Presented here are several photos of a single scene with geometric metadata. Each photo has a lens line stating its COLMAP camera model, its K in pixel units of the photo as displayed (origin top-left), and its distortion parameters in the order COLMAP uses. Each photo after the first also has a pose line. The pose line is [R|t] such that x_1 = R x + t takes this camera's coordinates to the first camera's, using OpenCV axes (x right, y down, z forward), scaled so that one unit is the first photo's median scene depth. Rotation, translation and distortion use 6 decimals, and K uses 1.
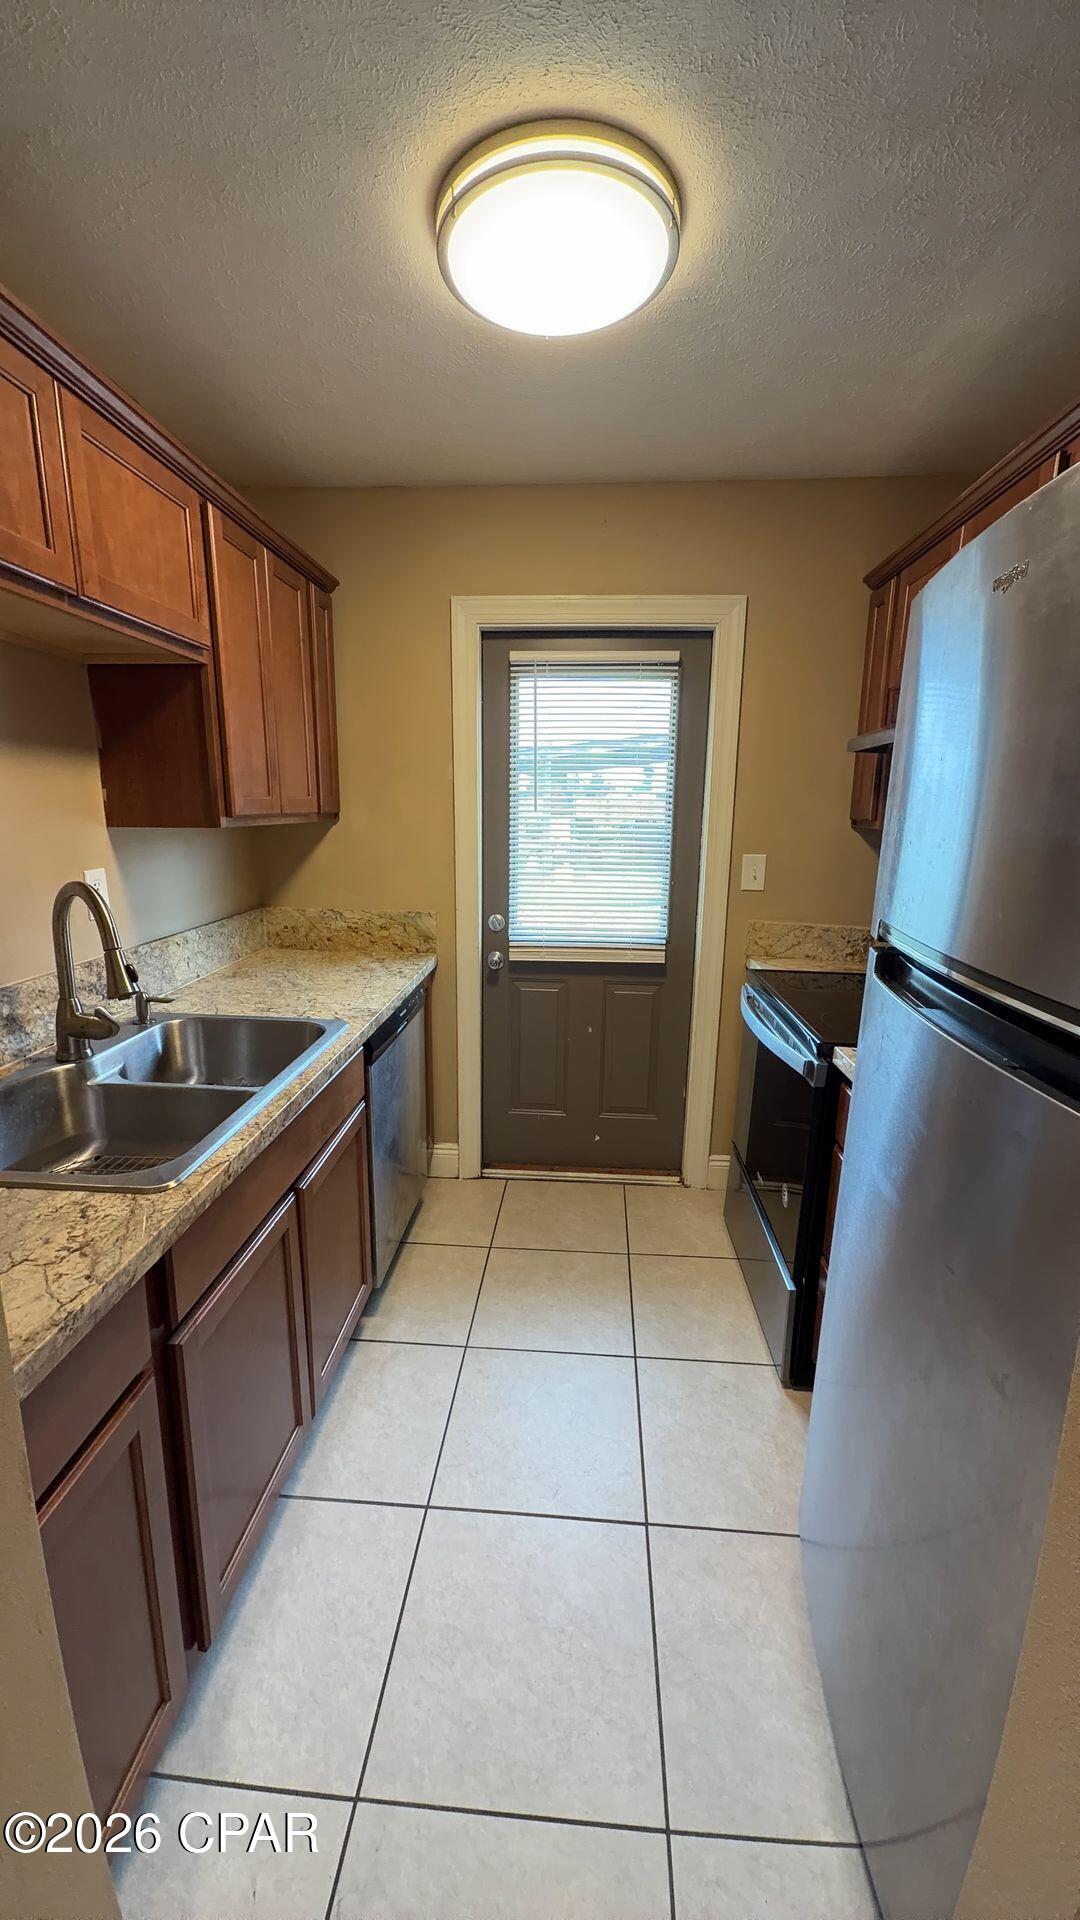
lens RADIAL K [[729.0, 0, 537.4], [0, 729.0, 955.6], [0, 0, 1]] dist [0.000798, 0.000061]
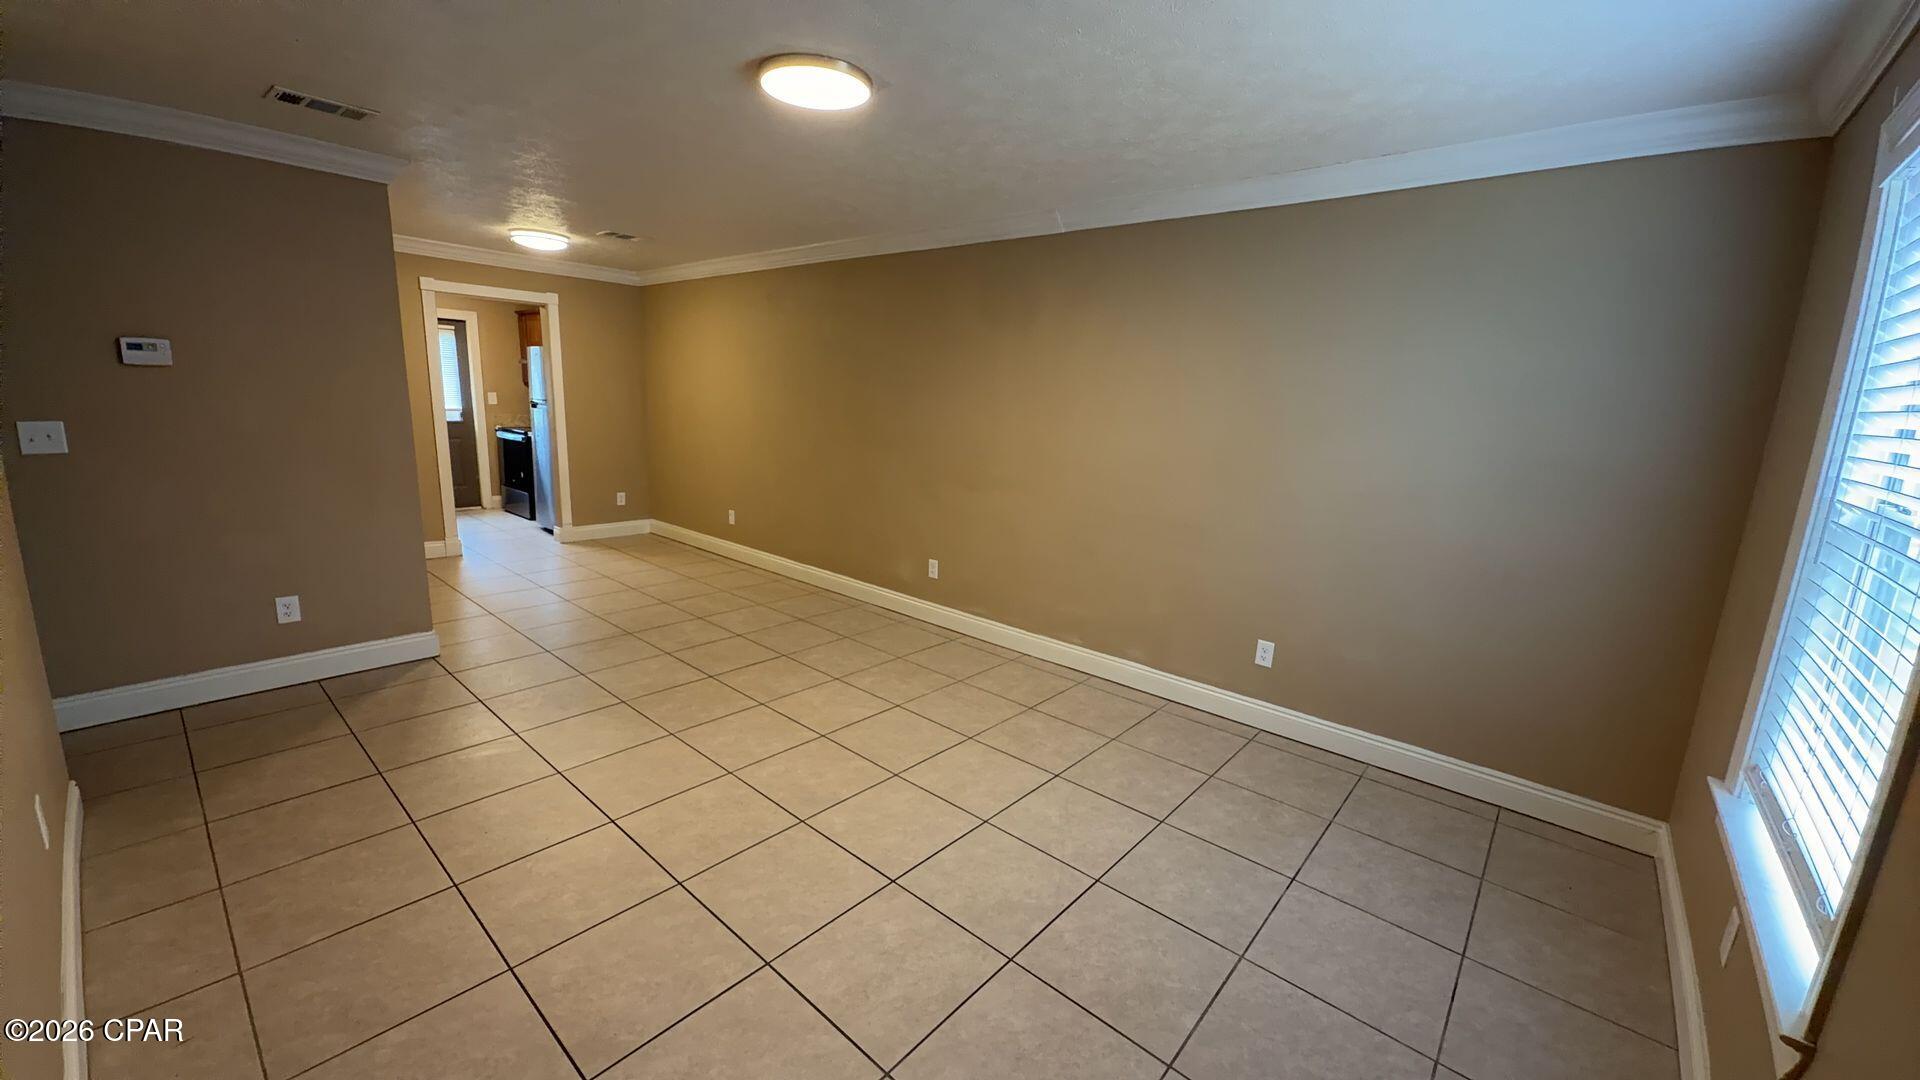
lens RADIAL K [[729.0, 0, 964.1], [0, 729.0, 534.5], [0, 0, 1]] dist [0.000798, 0.000061]
pose [[0.602546, -0.137950, 0.786071, -1.099768], [0.144317, 0.987544, 0.062684, 0.597452], [-0.784927, 0.075674, 0.614950, -2.648143]]
